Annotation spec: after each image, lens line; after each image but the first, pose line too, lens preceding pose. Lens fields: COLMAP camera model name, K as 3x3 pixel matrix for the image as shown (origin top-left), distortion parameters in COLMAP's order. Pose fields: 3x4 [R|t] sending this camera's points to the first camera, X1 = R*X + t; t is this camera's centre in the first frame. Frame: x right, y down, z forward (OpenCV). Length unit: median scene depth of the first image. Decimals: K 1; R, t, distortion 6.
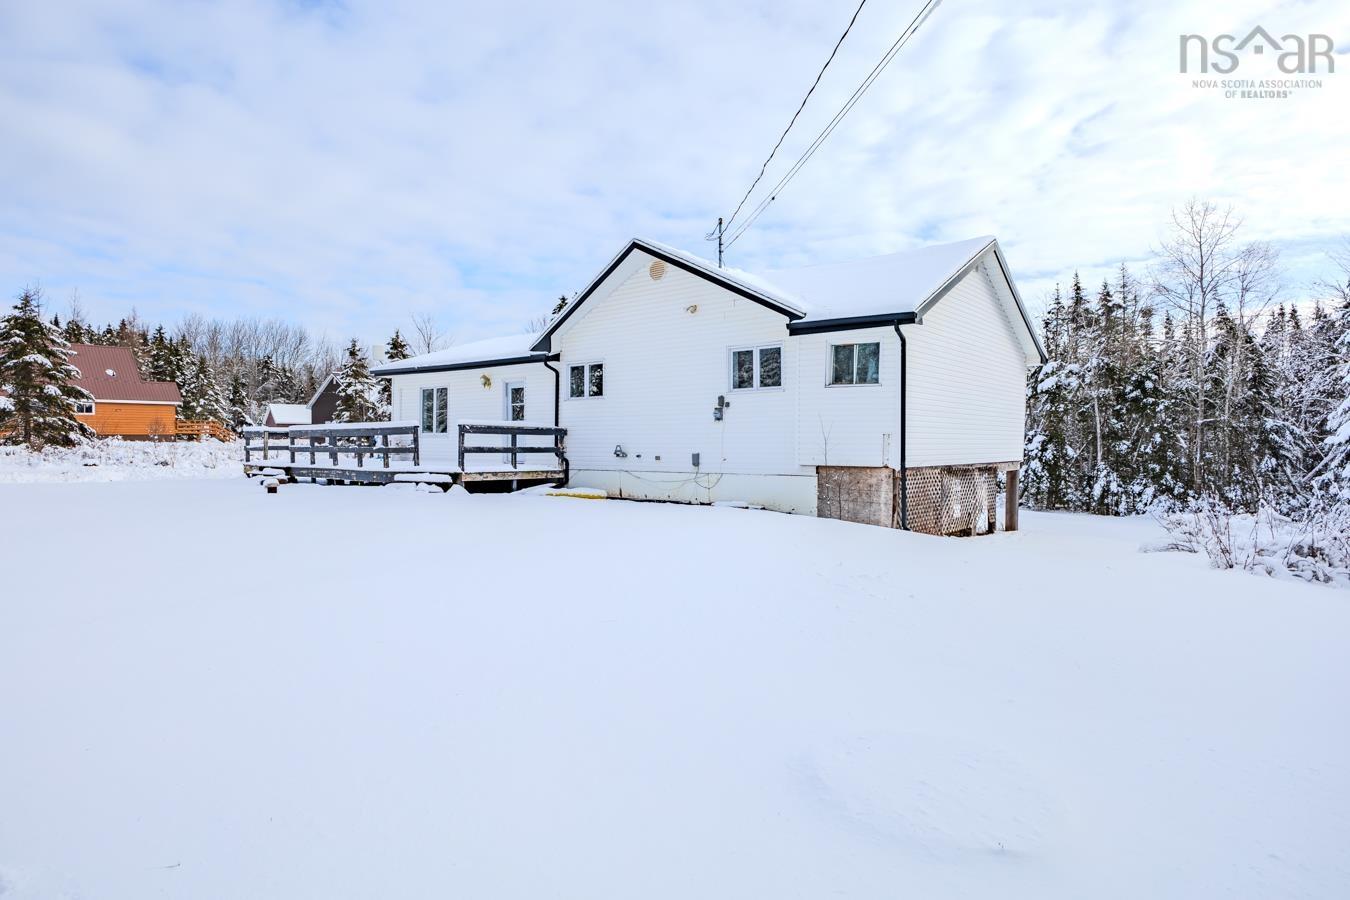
lens RADIAL K [[780.5, 0, 675.0], [0, 780.5, 450.0], [0, 0, 1]] dist [0.001060, -0.000150]
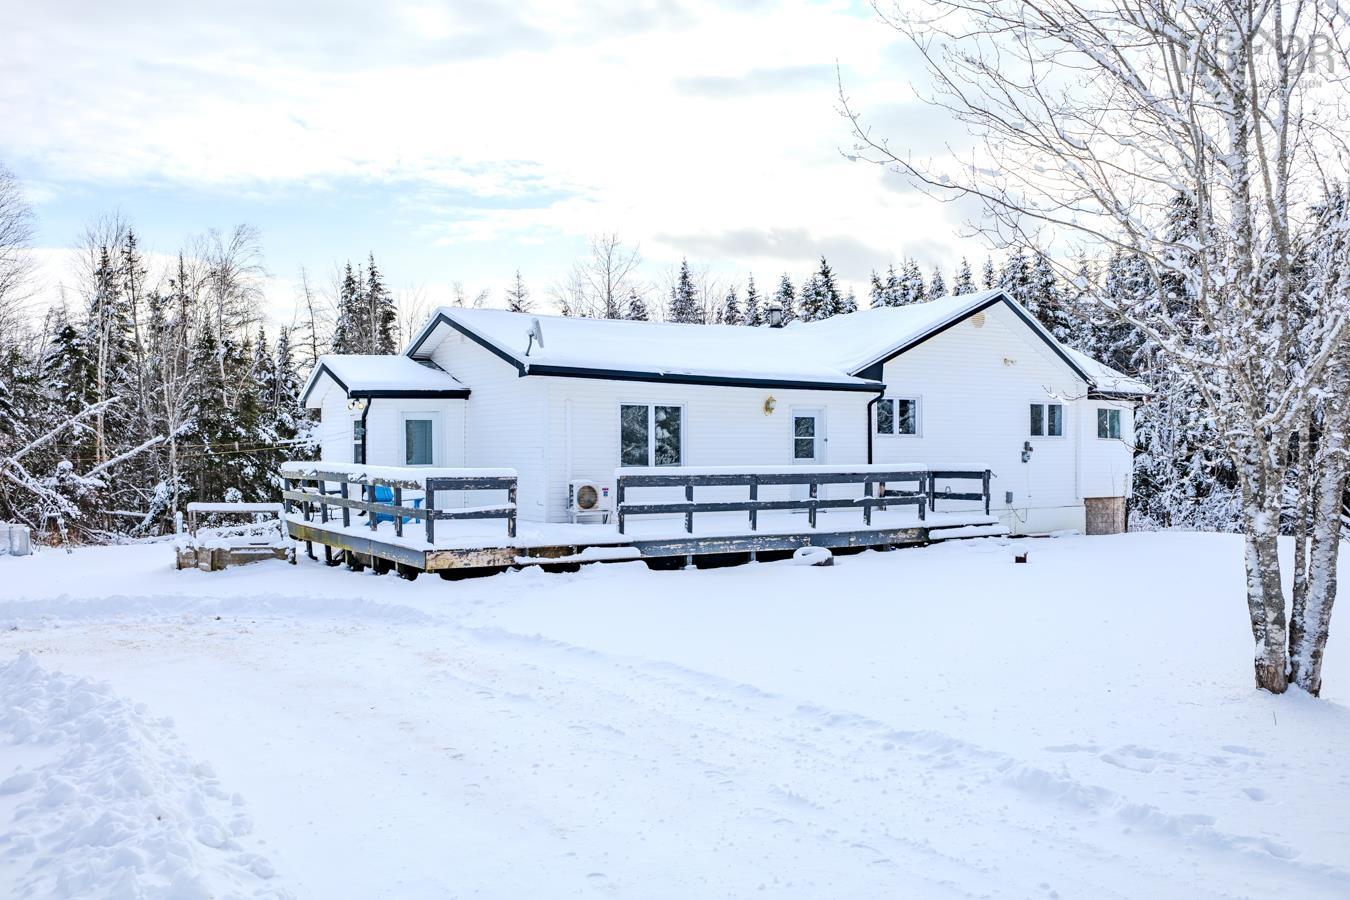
lens RADIAL K [[1261.0, 0, 675.0], [0, 1261.0, 450.0], [0, 0, 1]] dist [-0.214070, 0.001769]
pose [[0.305347, 0.004731, 0.952230, -1.590388], [0.016841, 0.999804, -0.010367, -0.040822], [-0.952092, 0.019202, 0.305207, 0.815991]]
